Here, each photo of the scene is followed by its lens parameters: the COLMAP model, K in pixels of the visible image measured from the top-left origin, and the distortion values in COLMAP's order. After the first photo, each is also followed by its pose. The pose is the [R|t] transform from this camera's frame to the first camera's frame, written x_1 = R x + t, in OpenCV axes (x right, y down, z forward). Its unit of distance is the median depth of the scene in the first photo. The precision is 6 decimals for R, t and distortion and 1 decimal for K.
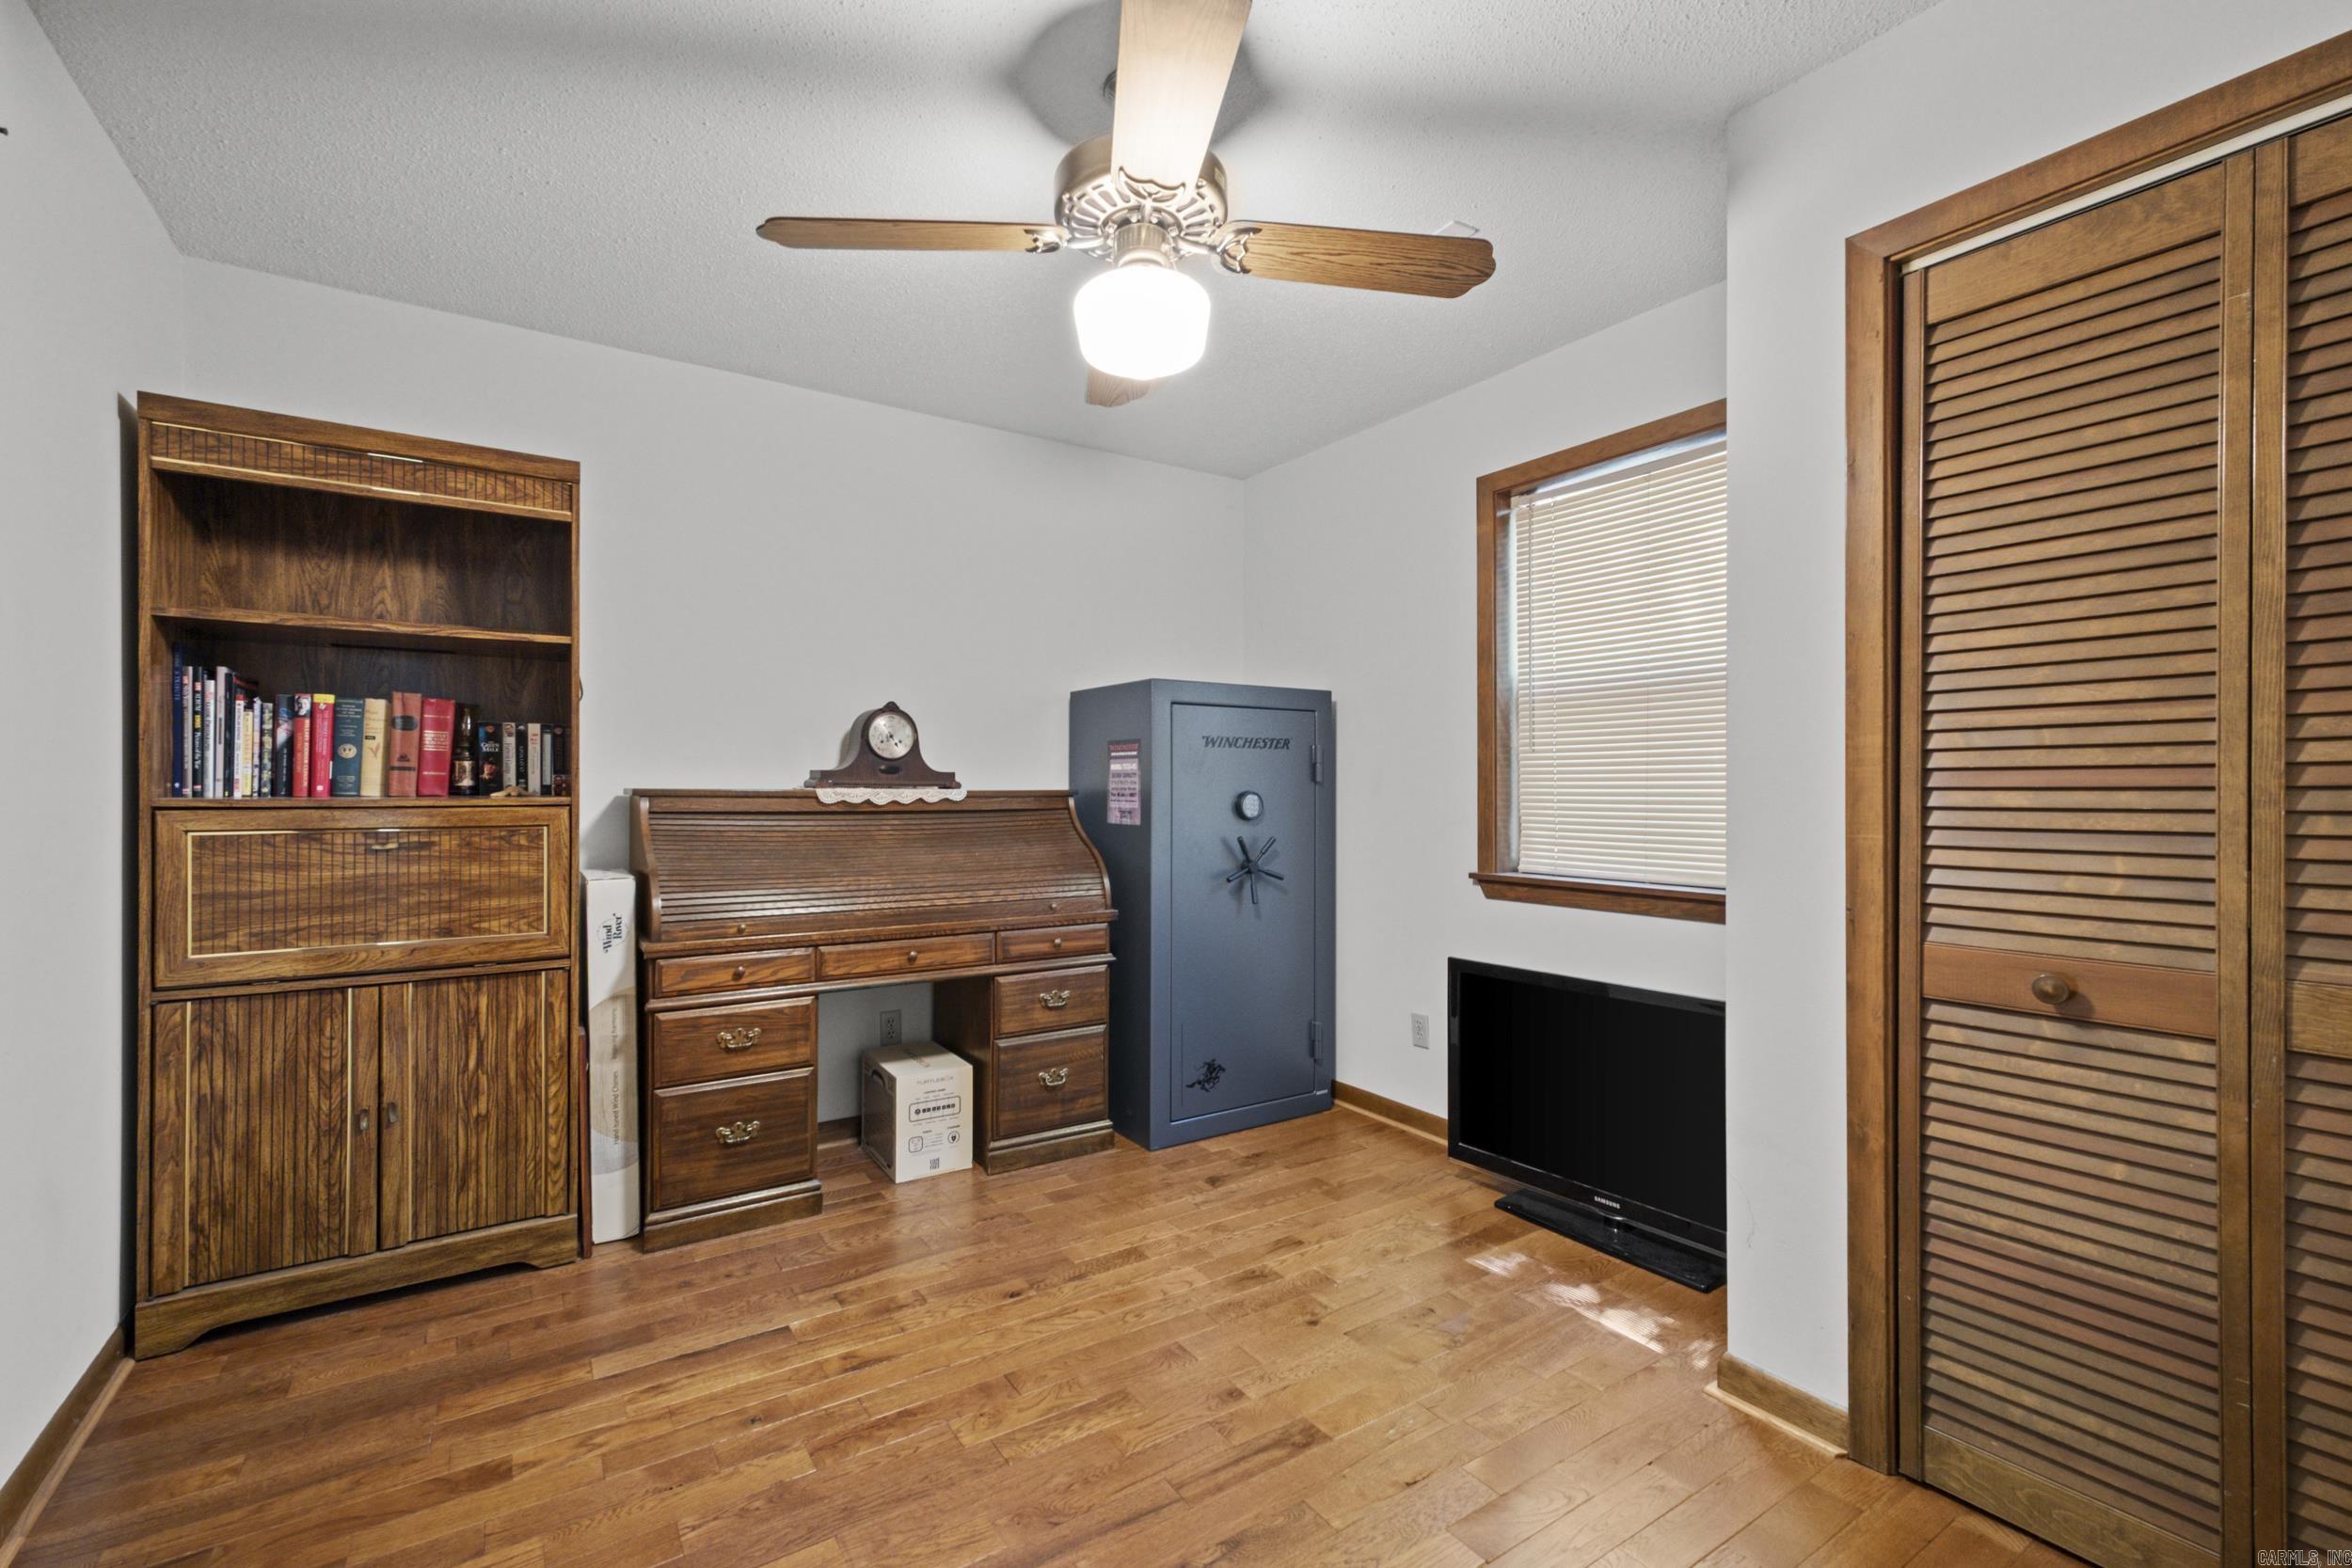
lens RADIAL K [[1027.4, 0, 1177.5], [0, 1027.4, 788.6], [0, 0, 1]] dist [-0.005155, 0.001072]
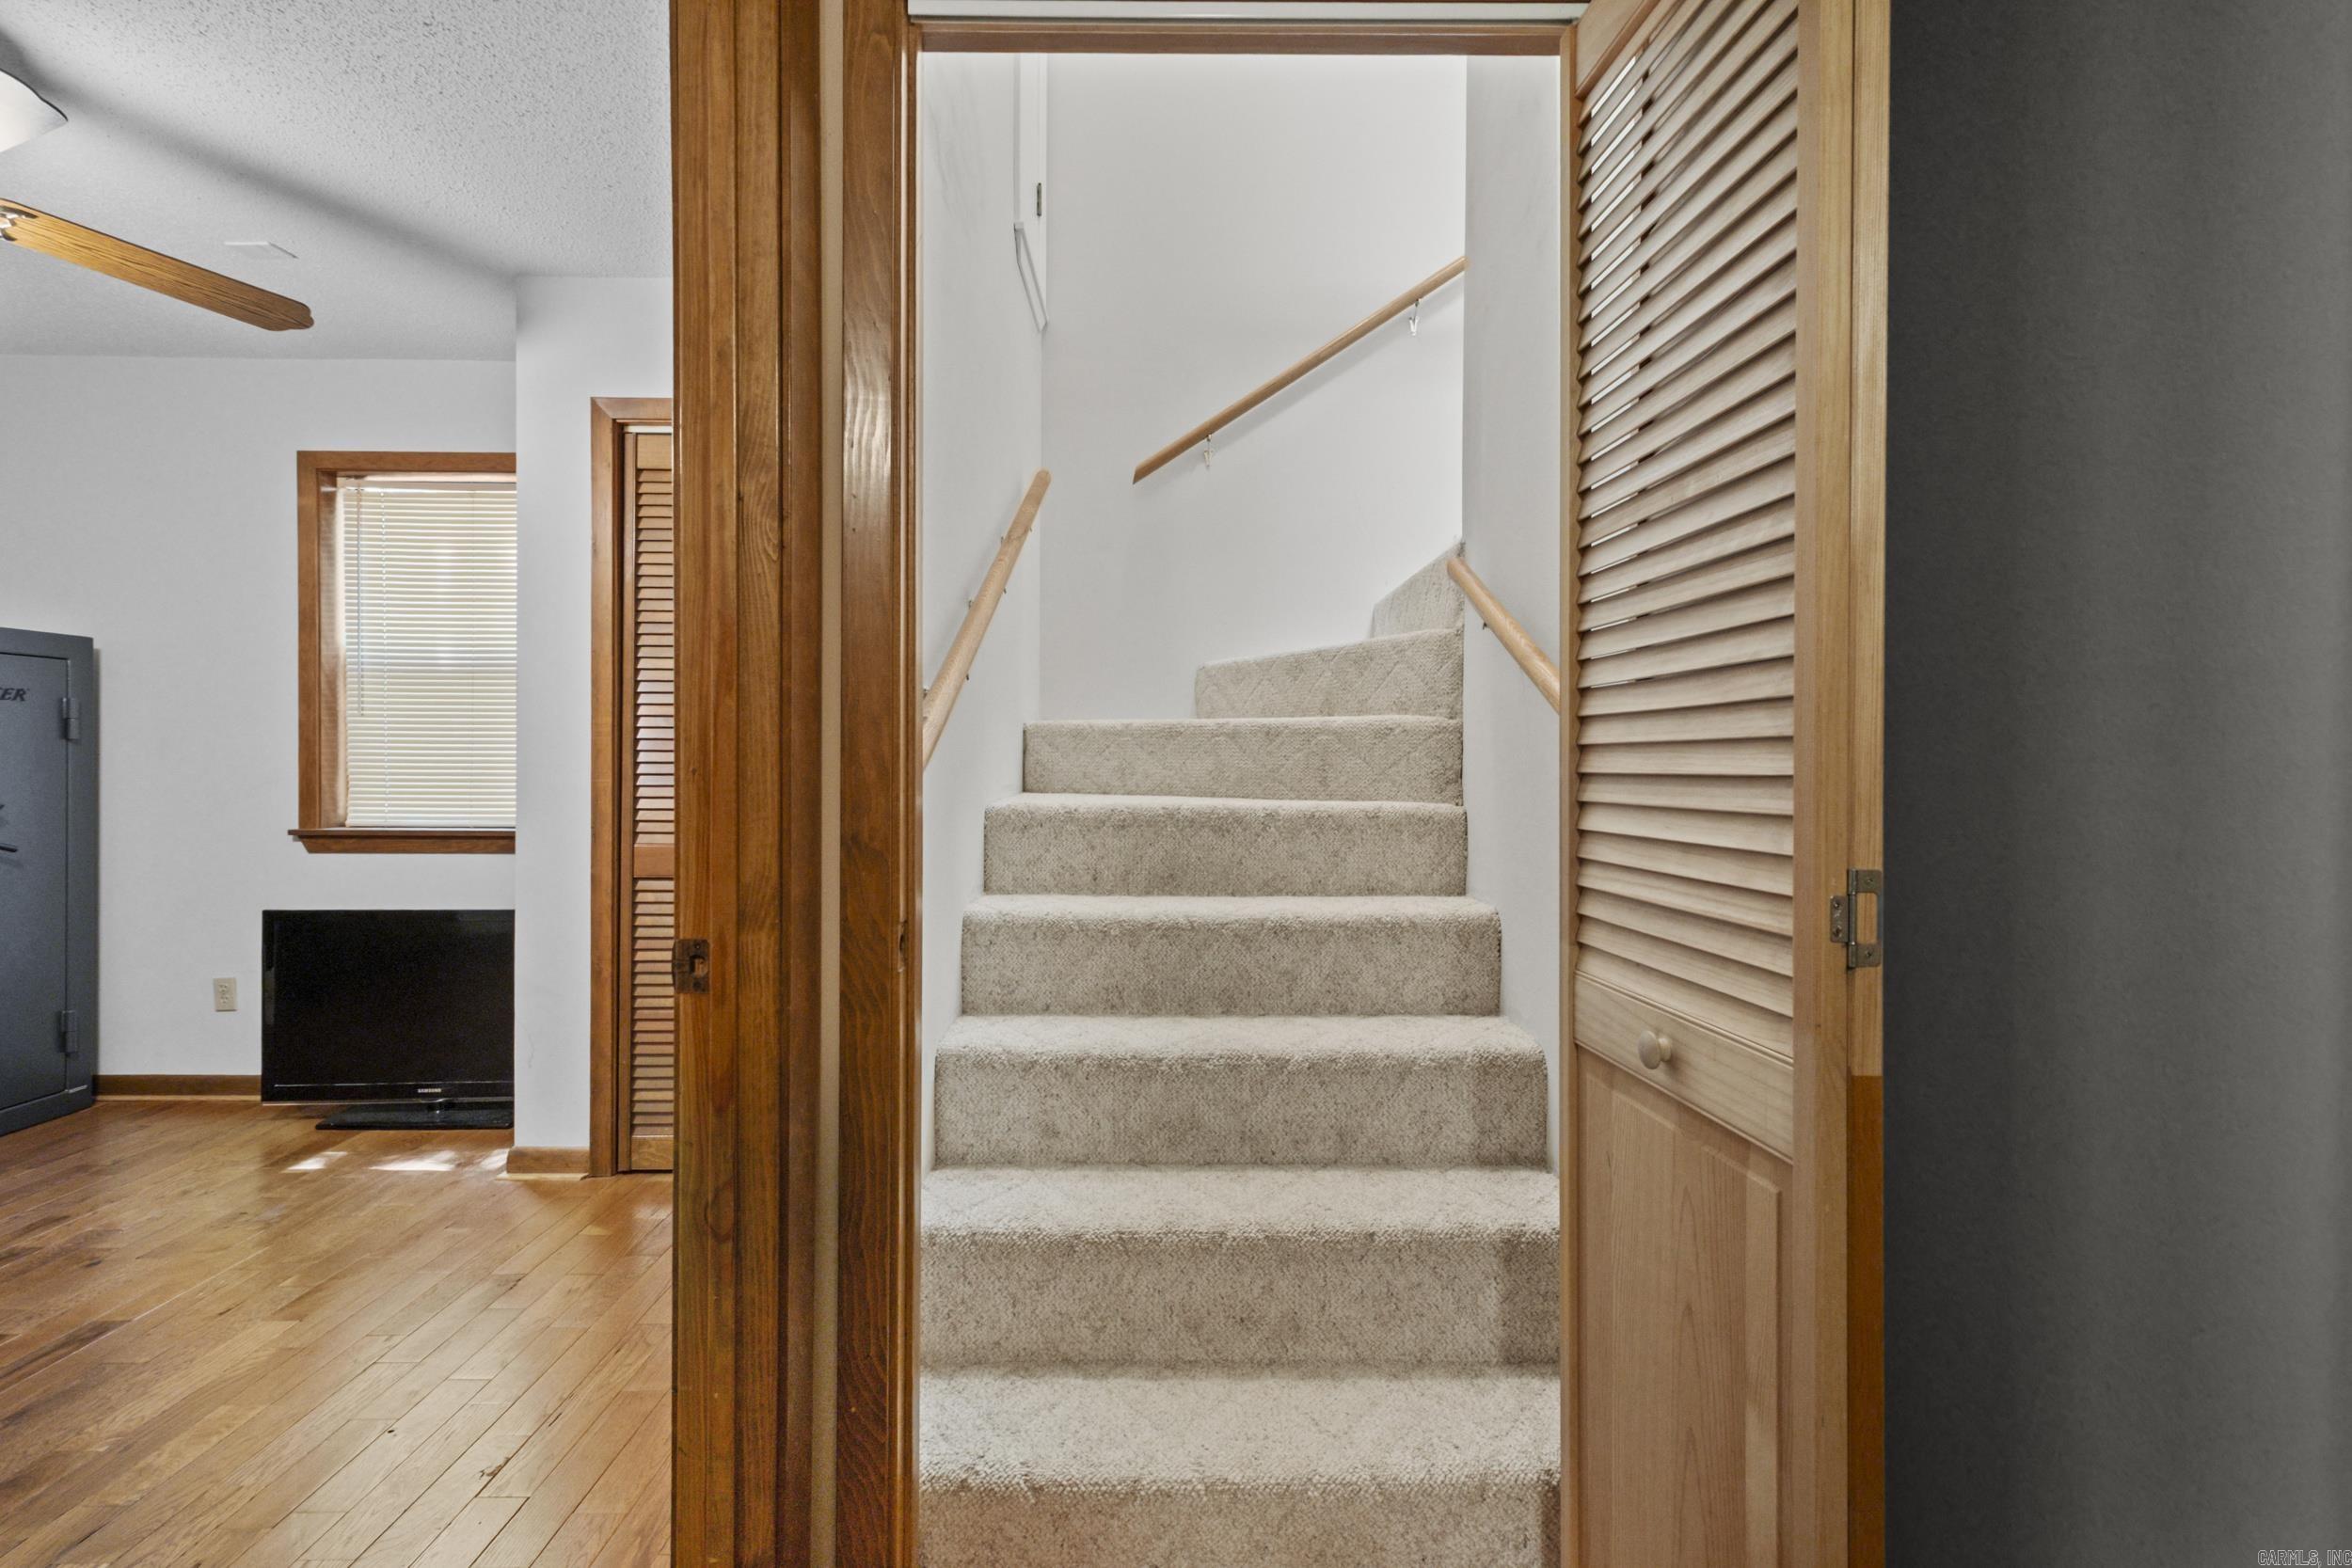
lens RADIAL K [[1027.4, 0, 1167.6], [0, 1027.4, 762.9], [0, 0, 1]] dist [-0.005155, 0.001072]
pose [[0.554568, -0.000963, 0.832138, -0.111941], [-0.007397, 0.999954, 0.006087, 0.002427], [-0.832106, -0.009531, 0.554535, -0.418800]]
